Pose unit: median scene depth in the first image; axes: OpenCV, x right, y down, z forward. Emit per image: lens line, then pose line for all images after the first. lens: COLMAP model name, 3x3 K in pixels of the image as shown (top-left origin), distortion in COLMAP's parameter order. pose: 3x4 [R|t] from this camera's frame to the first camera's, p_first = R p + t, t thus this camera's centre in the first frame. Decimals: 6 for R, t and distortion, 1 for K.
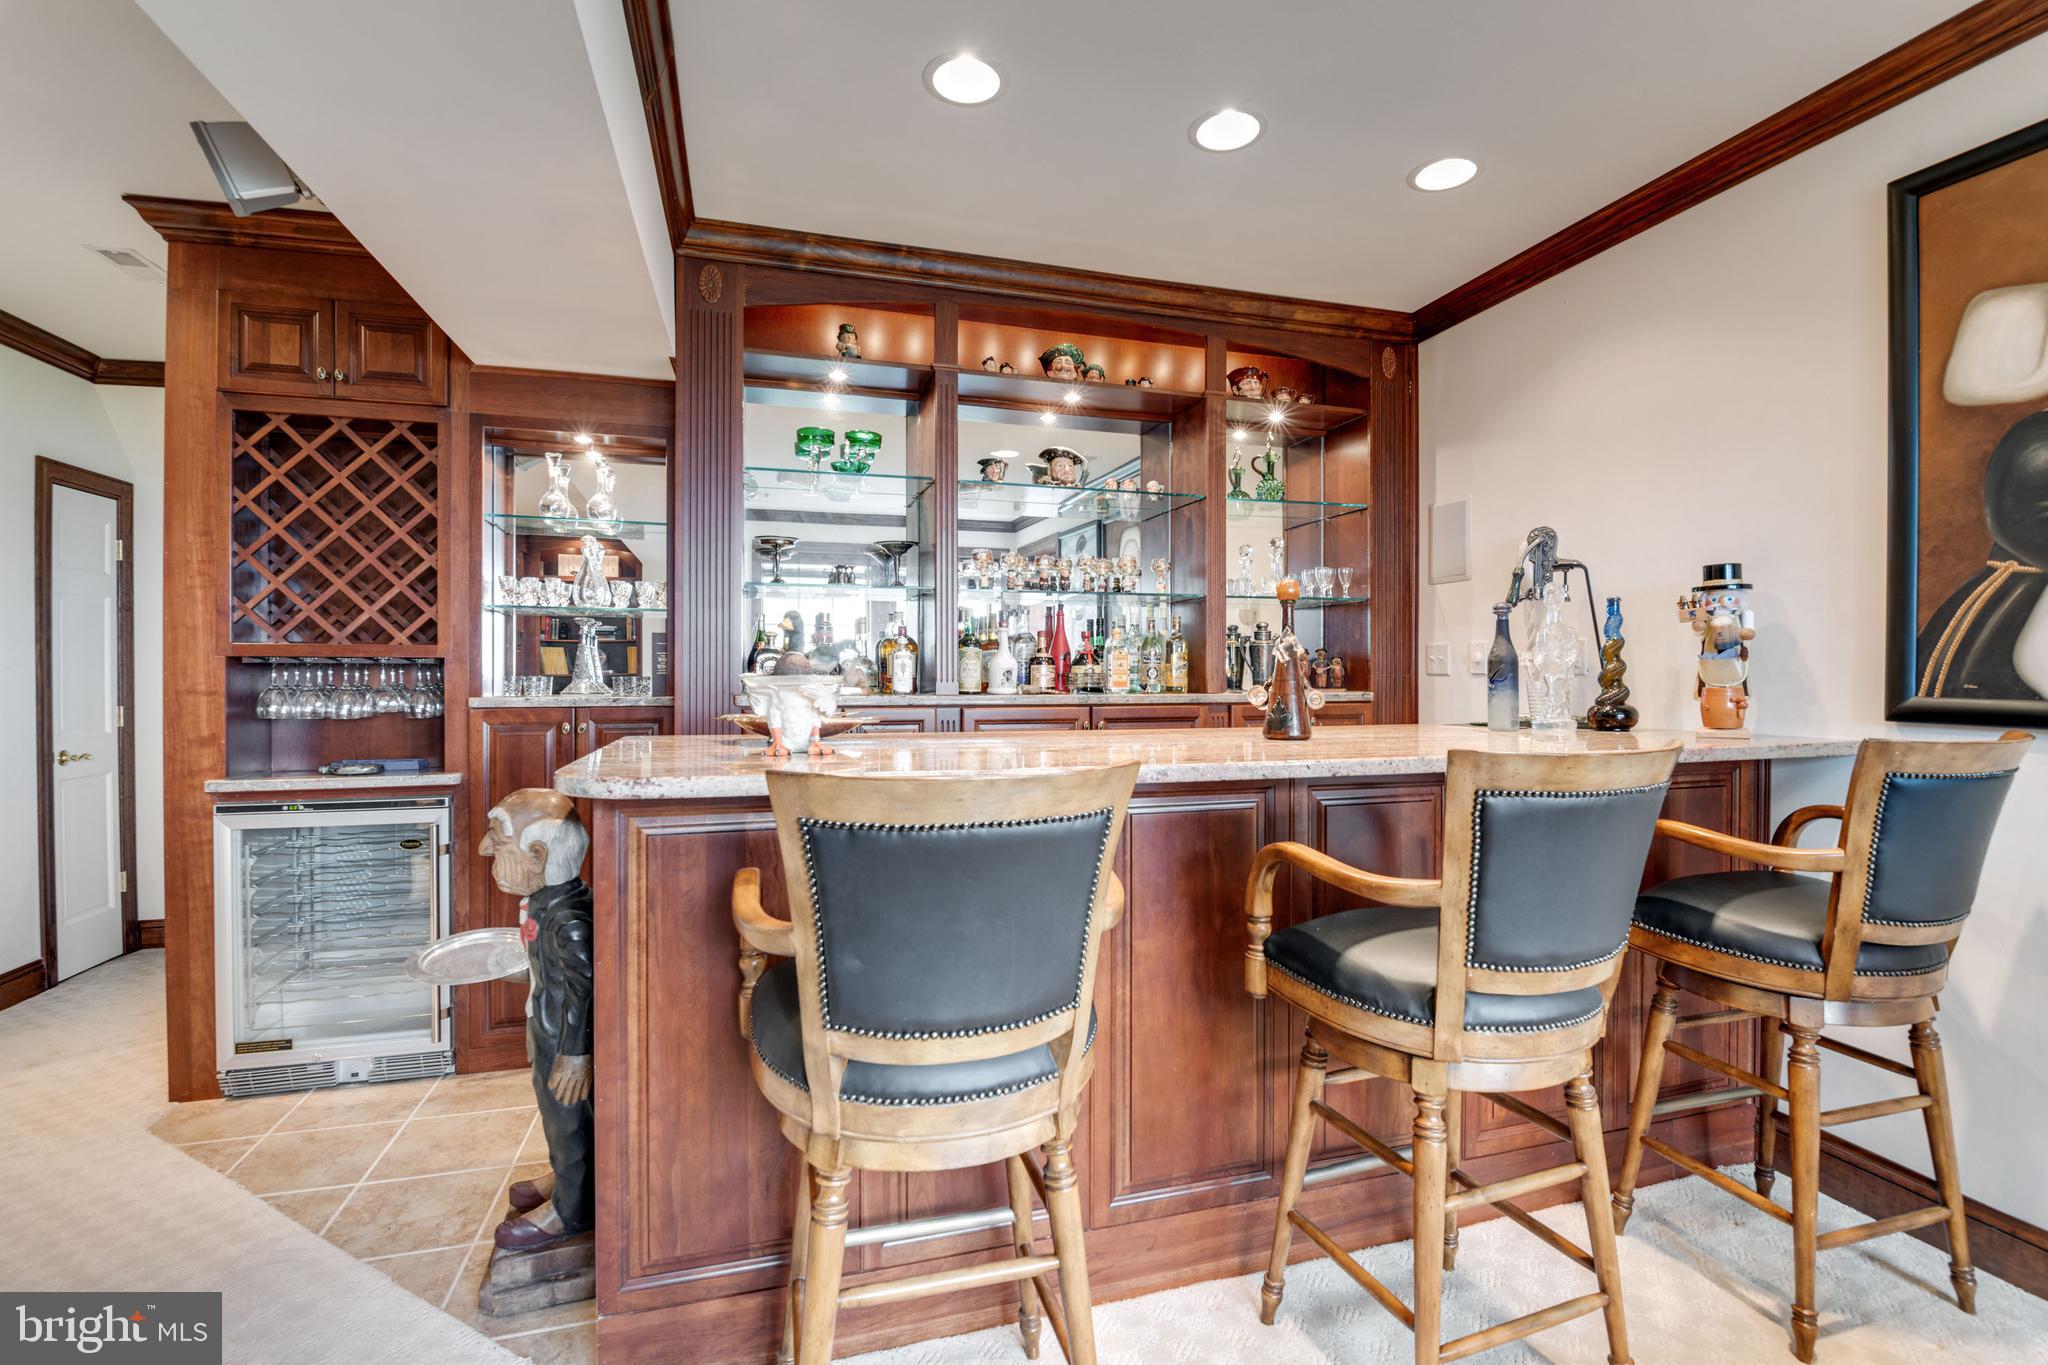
lens RADIAL K [[917.7, 0, 1026.4], [0, 917.7, 681.4], [0, 0, 1]] dist [-0.025568, -0.000599]
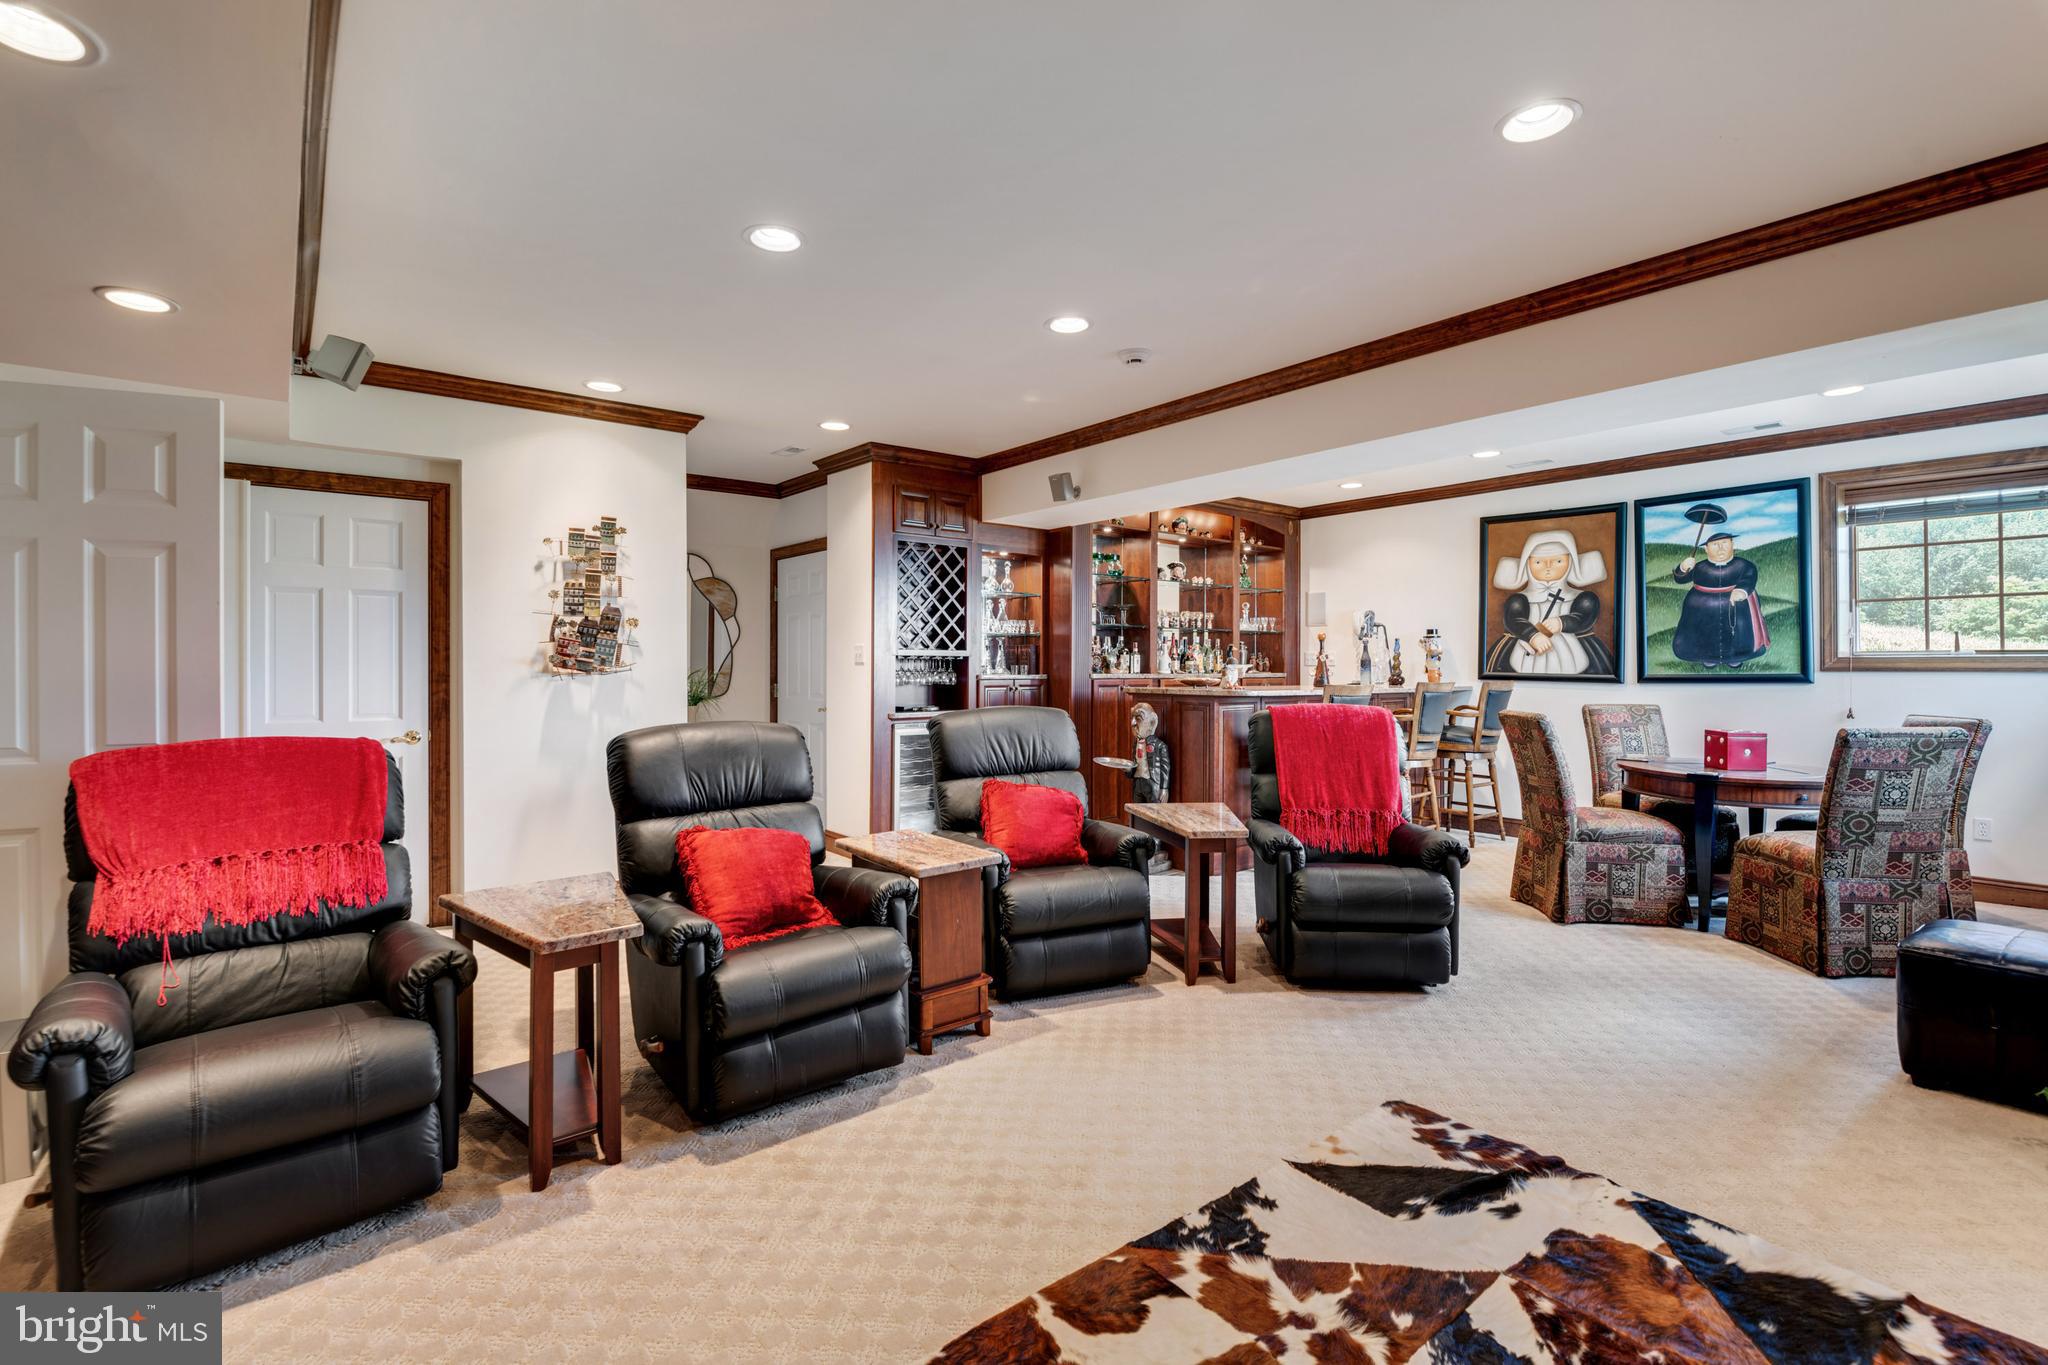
lens RADIAL K [[917.7, 0, 1014.3], [0, 917.7, 673.8], [0, 0, 1]] dist [-0.025568, -0.000599]
pose [[0.924661, -0.001475, 0.380789, -1.574188], [-0.000692, 0.999984, 0.005555, 0.004247], [-0.380792, -0.005400, 0.924645, -1.210239]]
